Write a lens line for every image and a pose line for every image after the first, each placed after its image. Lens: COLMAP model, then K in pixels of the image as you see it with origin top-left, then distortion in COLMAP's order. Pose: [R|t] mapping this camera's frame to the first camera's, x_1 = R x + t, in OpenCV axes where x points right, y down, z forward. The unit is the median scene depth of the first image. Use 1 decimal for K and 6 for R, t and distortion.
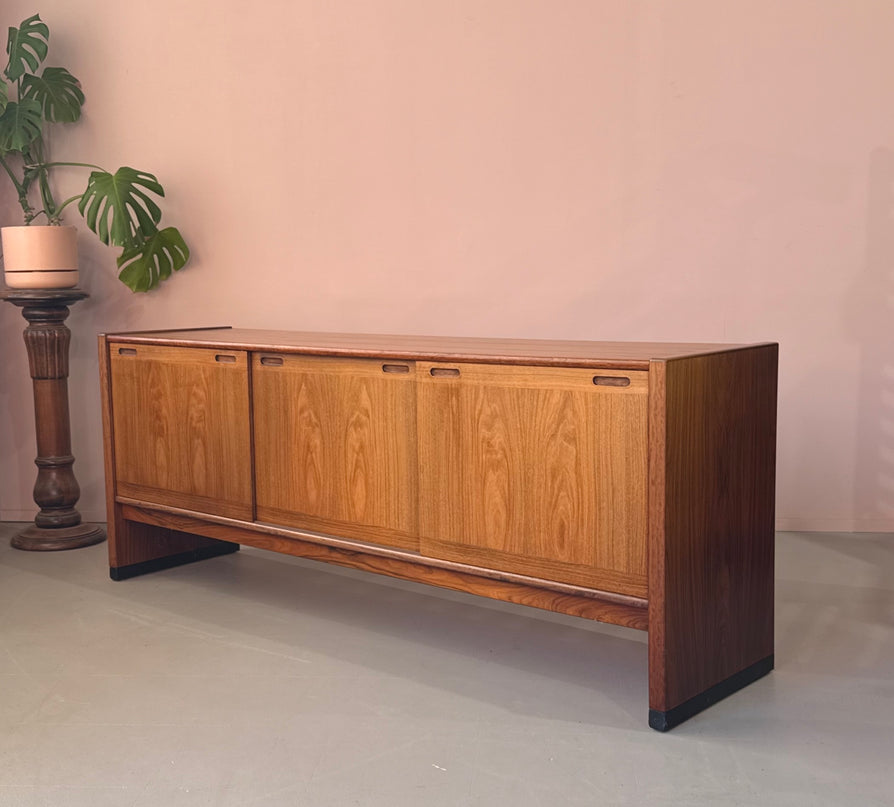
lens RADIAL K [[1150.2, 0, 415.4], [0, 1150.2, 421.3], [0, 0, 1]] dist [0.163997, -0.301194]
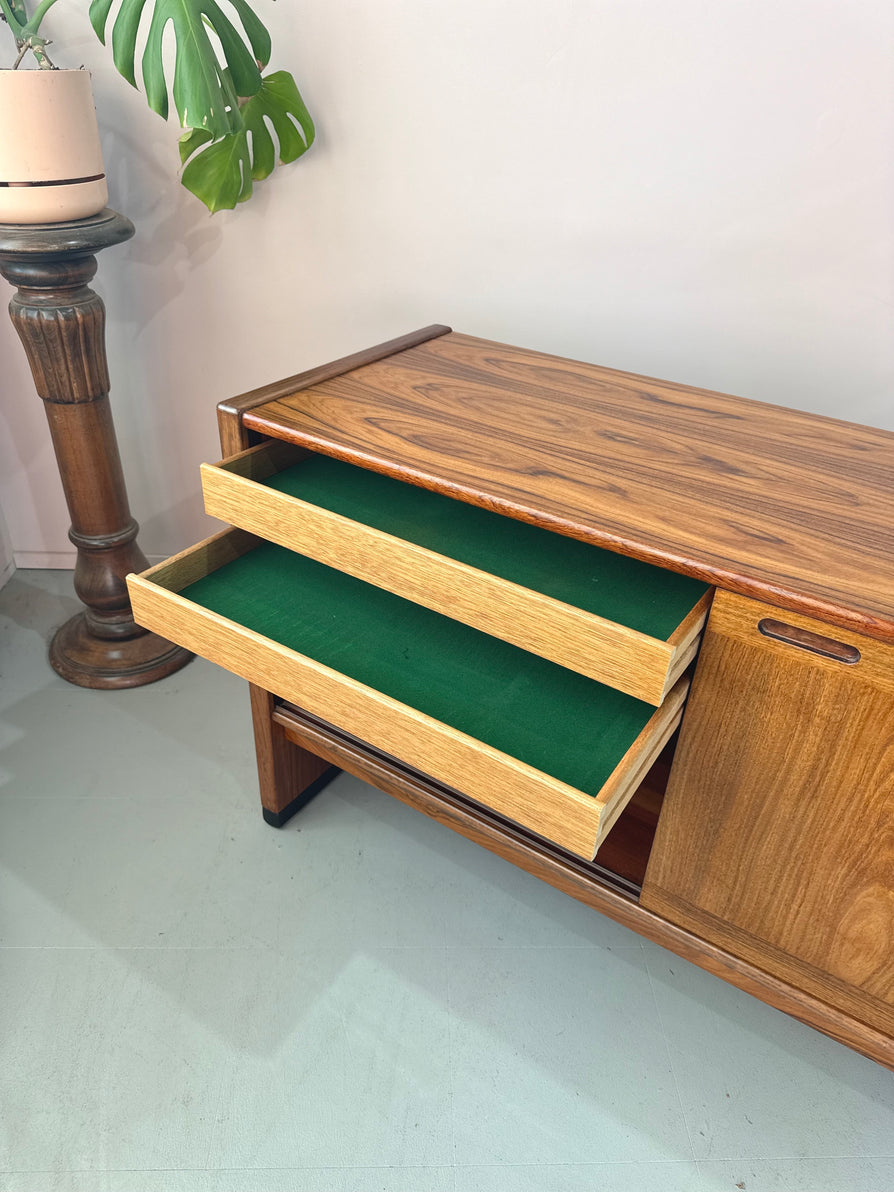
lens RADIAL K [[856.0, 0, 447.0], [0, 856.0, 596.0], [0, 0, 1]] dist [0.038066, -0.035823]
pose [[0.990113, -0.027169, 0.137614, -0.244690], [-0.033809, 0.905914, 0.422109, -0.152106], [-0.136135, -0.422589, 0.896039, 0.708307]]
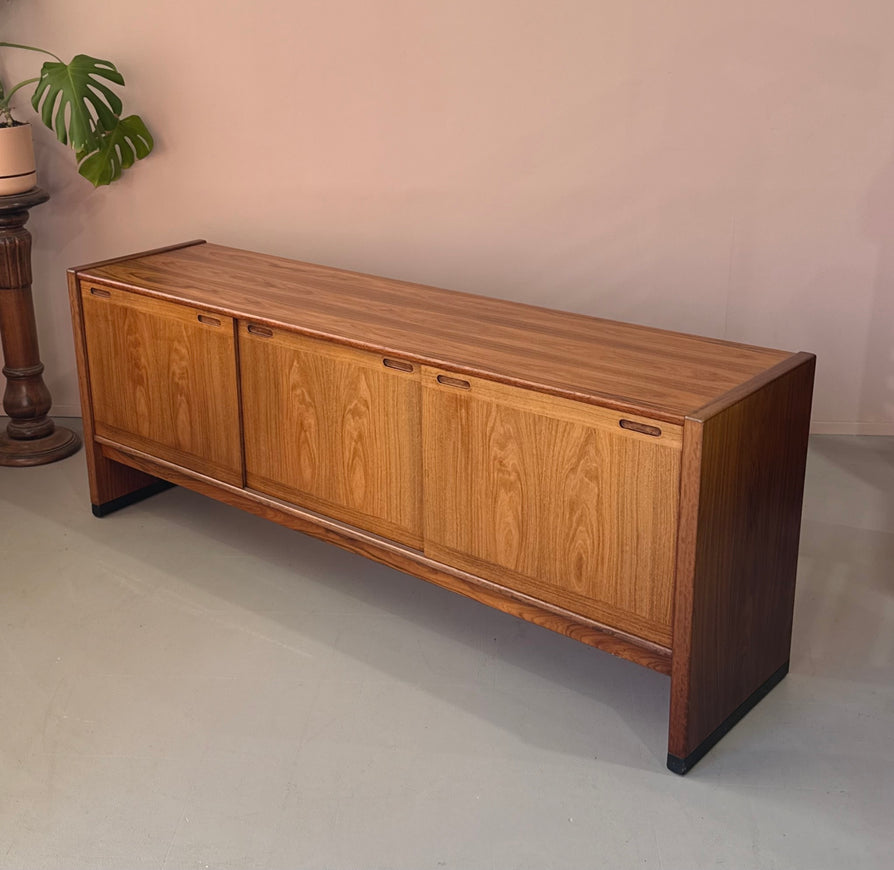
lens RADIAL K [[1189.9, 0, 362.7], [0, 1189.9, 371.1], [0, 0, 1]] dist [0.169841, -0.340168]
pose [[0.999956, -0.008607, -0.003852, -0.034070], [0.009177, 0.982152, 0.187866, -0.180658], [0.002166, -0.187893, 0.982187, 0.040925]]
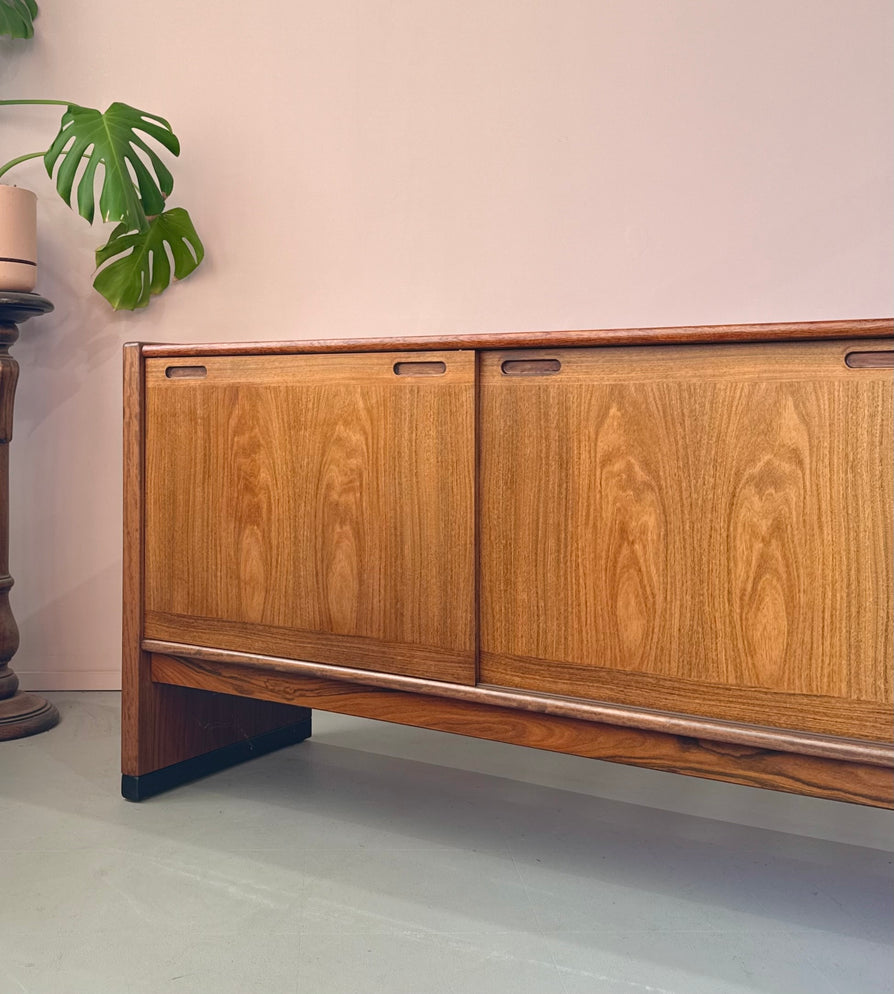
lens RADIAL K [[1278.8, 0, 335.7], [0, 1278.8, 397.5], [0, 0, 1]] dist [0.163997, -0.301194]
pose [[0.994763, 0.012194, 0.101475, -0.242877], [0.001517, 0.990987, -0.133948, 0.034690], [-0.102194, 0.133401, 0.985779, 0.398514]]
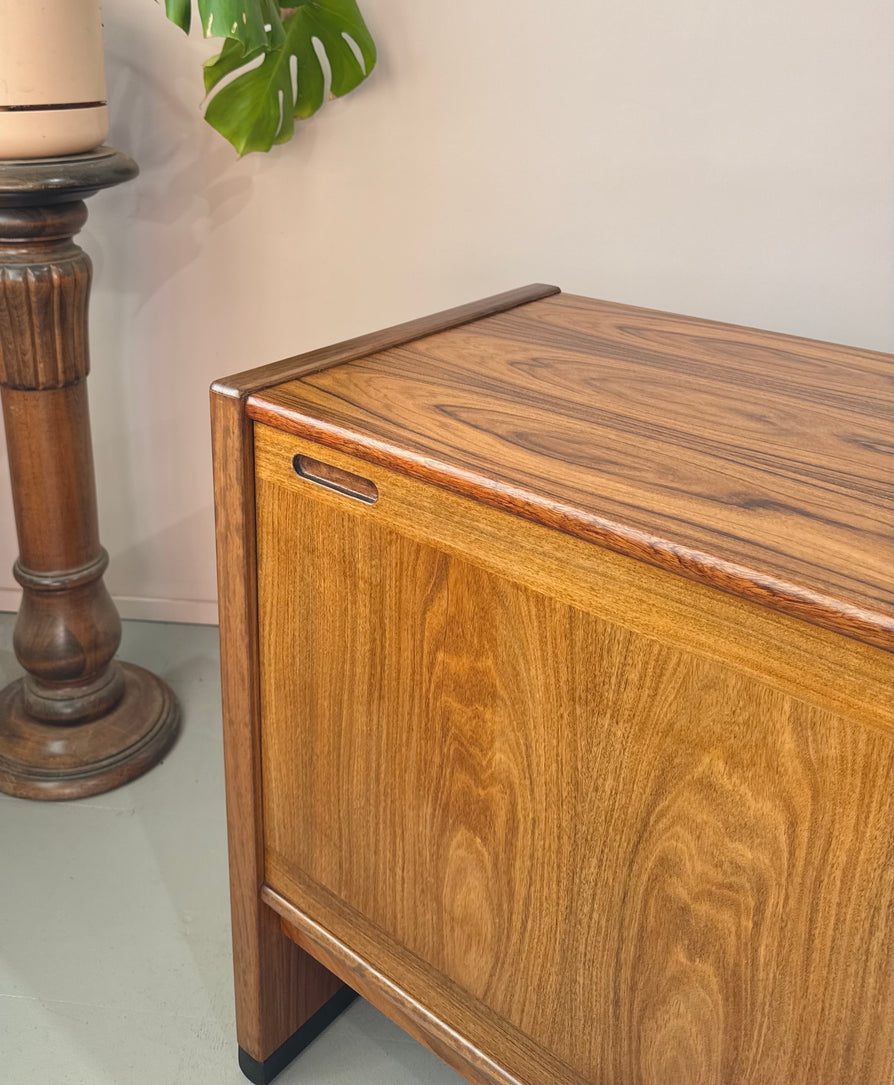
lens RADIAL K [[1025.7, 0, 355.9], [0, 1025.7, 377.5], [0, 0, 1]] dist [0.125277, -0.227299]
pose [[0.999689, 0.020895, -0.013587, -0.244535], [-0.018052, 0.982880, 0.183362, -0.126177], [0.017186, -0.183060, 0.982952, 0.792750]]
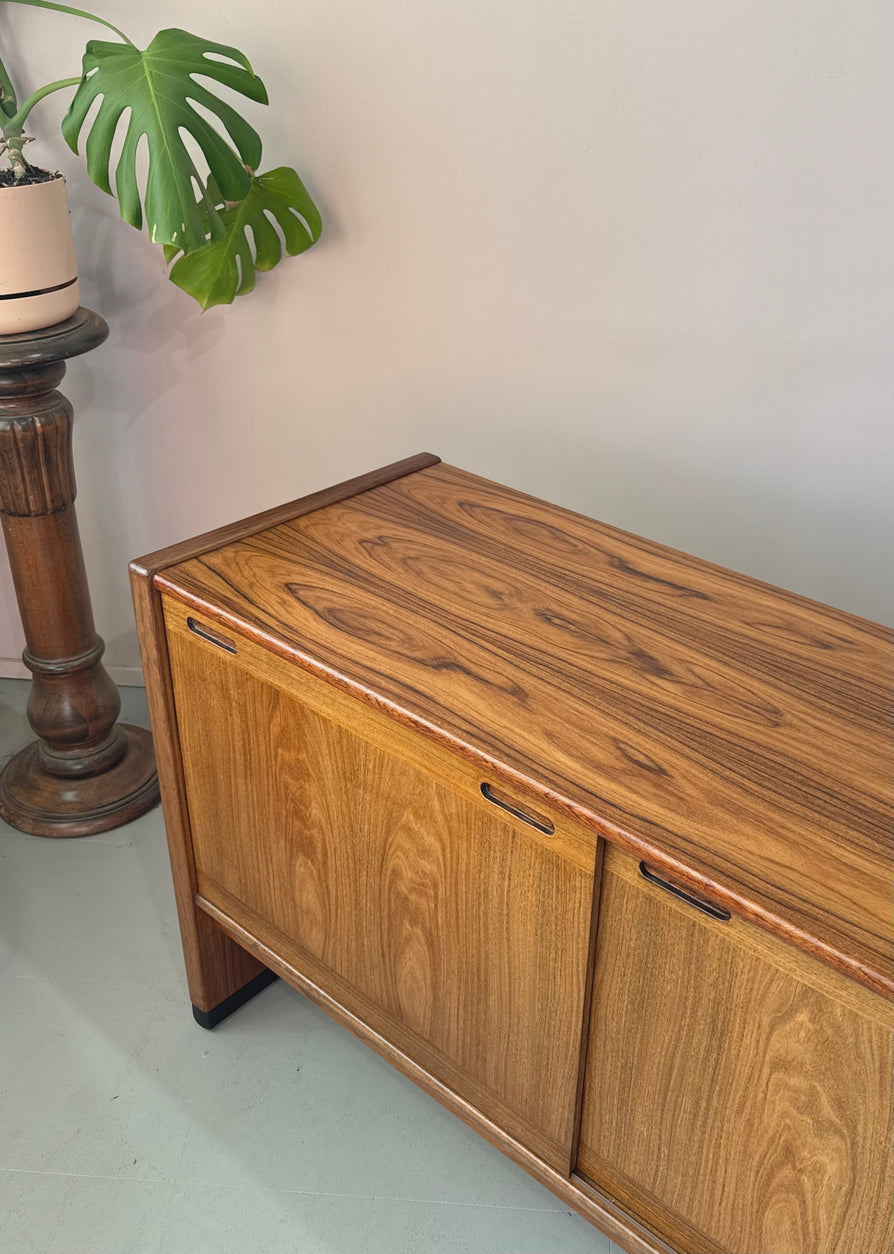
lens RADIAL K [[1102.7, 0, 547.1], [0, 1102.7, 558.3], [0, 0, 1]] dist [0.122984, -0.225642]
pose [[0.997052, 0.027001, 0.071823, -0.167798], [-0.049244, 0.943007, 0.329108, -0.213332], [-0.058843, -0.331674, 0.941557, 0.668342]]
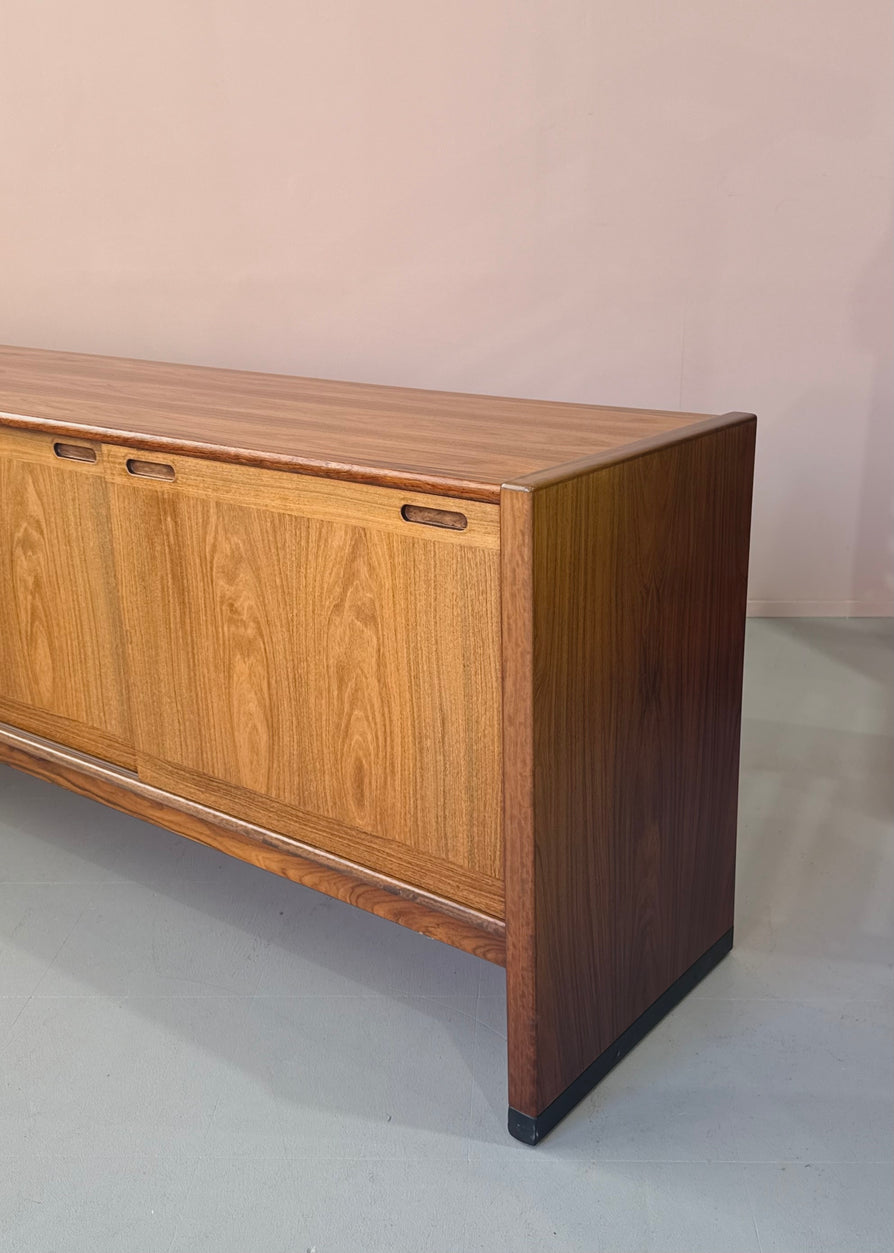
lens RADIAL K [[1262.1, 0, 470.8], [0, 1262.1, 597.7], [0, 0, 1]] dist [0.166882, -0.372989]
pose [[0.996551, -0.023045, 0.079716, 0.096708], [0.008873, 0.984748, 0.173759, -0.065892], [-0.082505, -0.172452, 0.981556, 0.308931]]
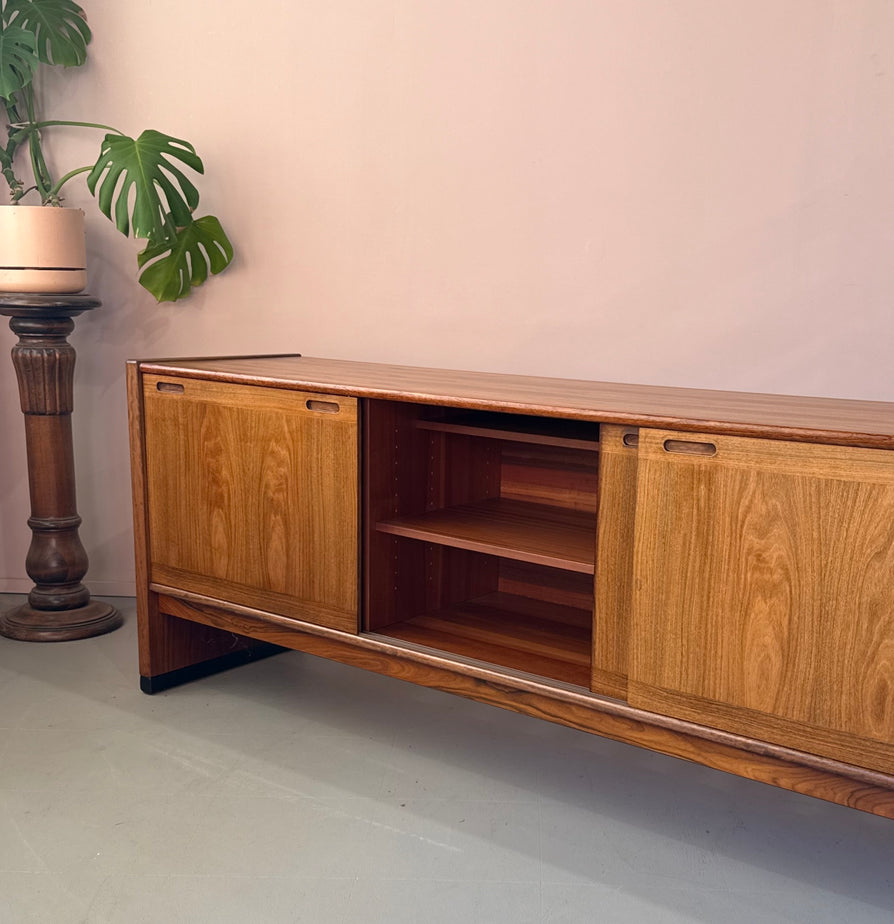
lens RADIAL K [[1157.1, 0, 493.1], [0, 1157.1, 532.1], [0, 0, 1]] dist [0.143065, -0.255181]
pose [[0.995563, 0.018007, 0.092359, -0.115951], [-0.025457, 0.996459, 0.080136, -0.034482], [-0.090589, -0.082132, 0.992496, 0.258415]]
